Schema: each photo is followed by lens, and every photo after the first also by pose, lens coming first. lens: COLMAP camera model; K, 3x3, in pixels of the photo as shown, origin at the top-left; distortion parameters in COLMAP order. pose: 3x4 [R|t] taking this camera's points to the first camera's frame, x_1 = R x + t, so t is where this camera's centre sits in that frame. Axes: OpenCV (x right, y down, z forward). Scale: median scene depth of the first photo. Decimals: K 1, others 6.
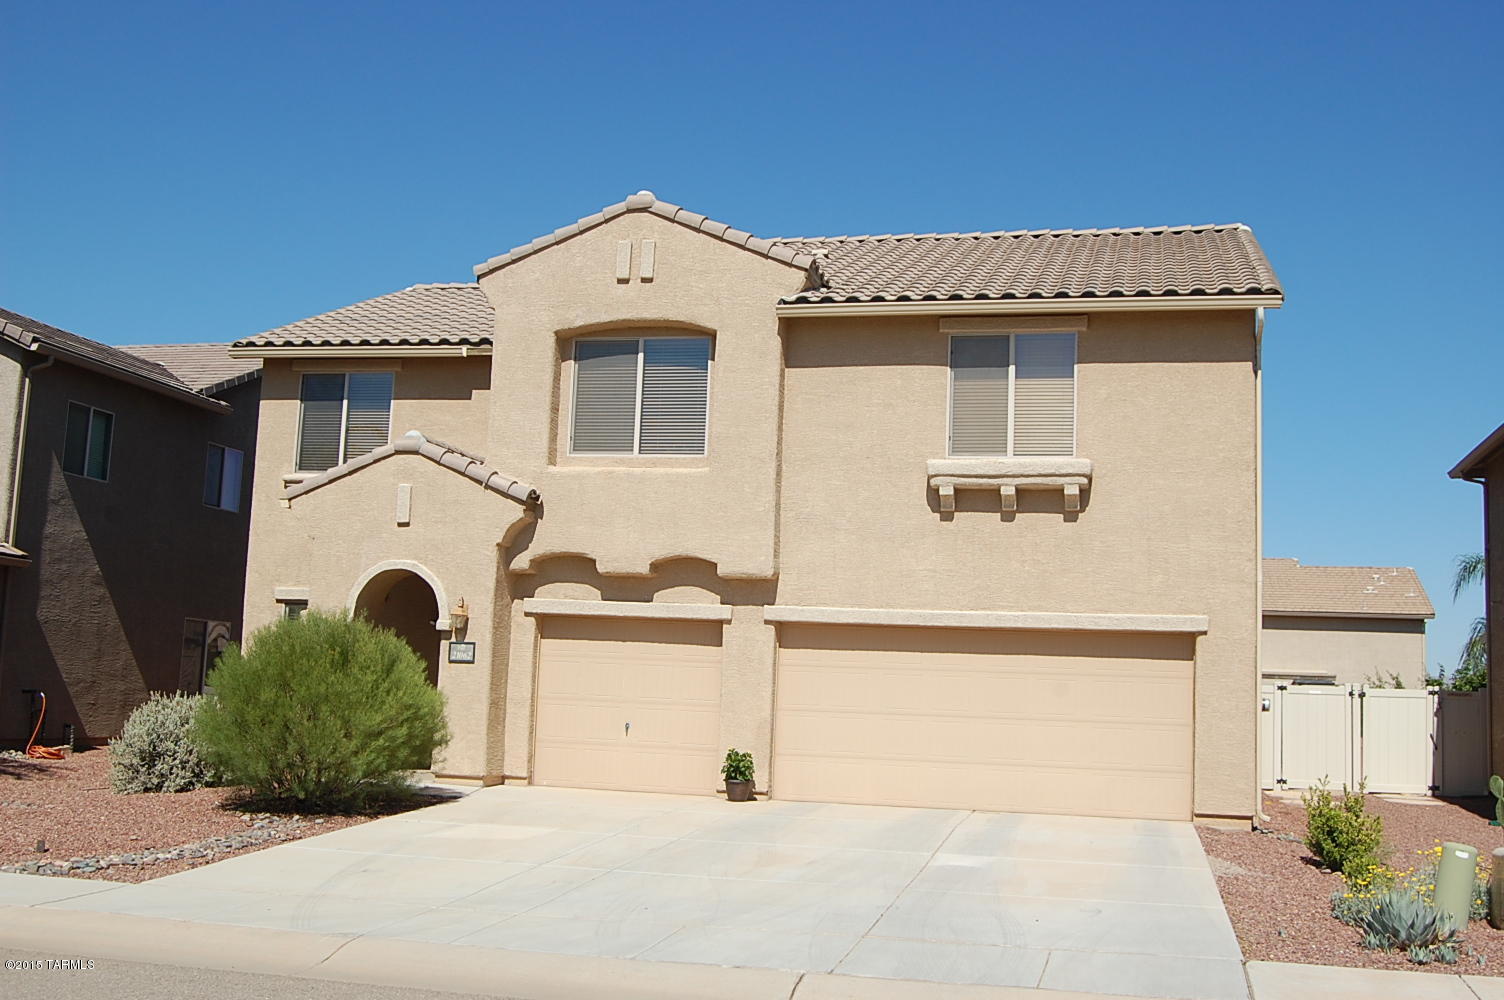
lens RADIAL K [[1608.1, 0, 752.0], [0, 1608.1, 500.0], [0, 0, 1]] dist [-0.080210, 0.002202]
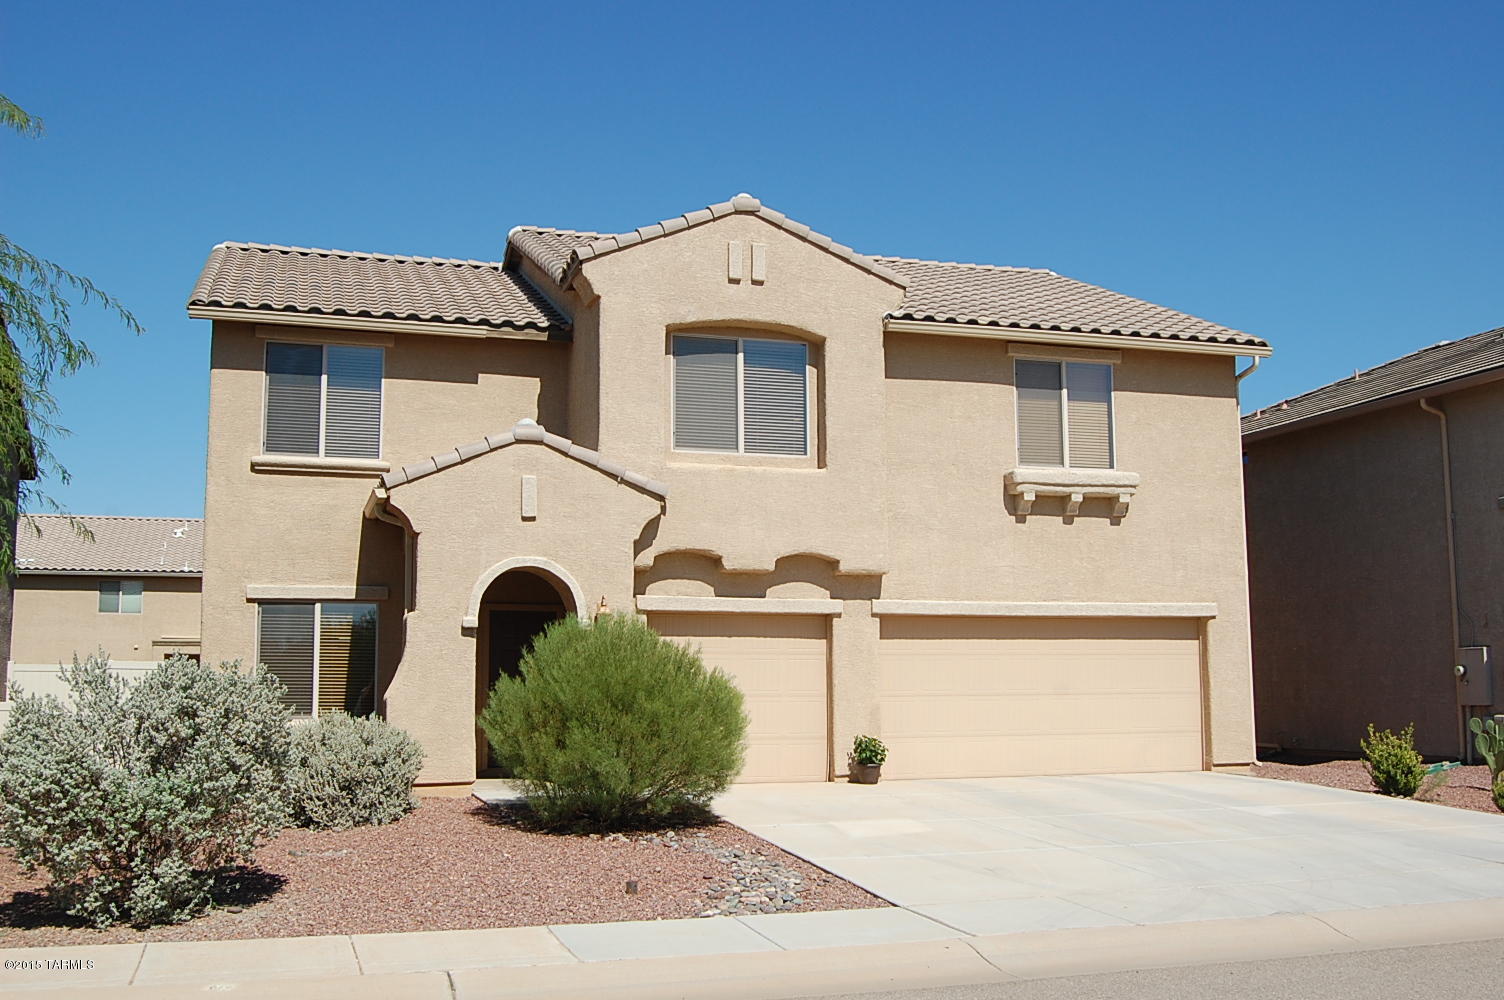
lens RADIAL K [[1577.2, 0, 752.0], [0, 1577.2, 500.0], [0, 0, 1]] dist [-0.084035, -0.005493]
pose [[0.849903, 0.018807, 0.526603, -0.606632], [-0.025984, 0.999643, 0.006234, -0.005018], [-0.526298, -0.018982, 0.850088, 0.151018]]
